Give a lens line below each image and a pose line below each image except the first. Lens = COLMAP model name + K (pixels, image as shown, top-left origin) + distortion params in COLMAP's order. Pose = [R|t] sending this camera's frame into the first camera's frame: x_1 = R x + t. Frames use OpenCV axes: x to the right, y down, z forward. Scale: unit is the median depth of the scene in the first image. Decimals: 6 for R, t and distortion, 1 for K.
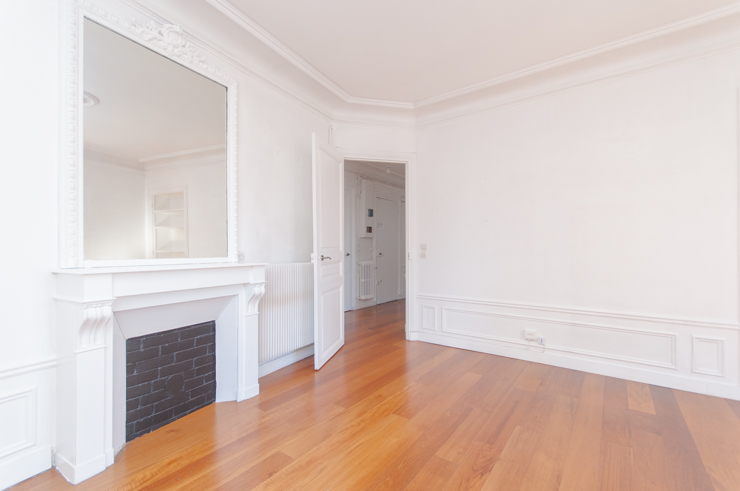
lens RADIAL K [[314.7, 0, 366.3], [0, 314.7, 251.4], [0, 0, 1]] dist [0.010141, -0.000669]
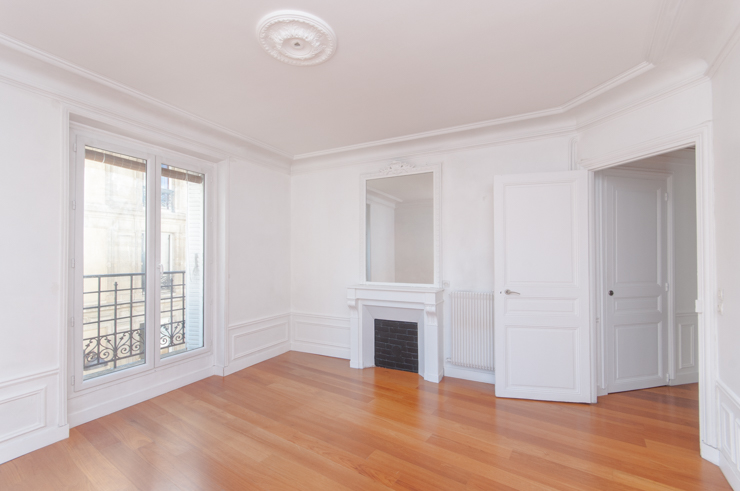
lens RADIAL K [[314.7, 0, 366.3], [0, 314.7, 251.4], [0, 0, 1]] dist [0.010141, -0.000669]
pose [[0.076484, -0.008871, -0.997031, 1.167560], [-0.001036, 0.999959, -0.008977, -0.139317], [0.997070, 0.001720, 0.076472, 0.639560]]
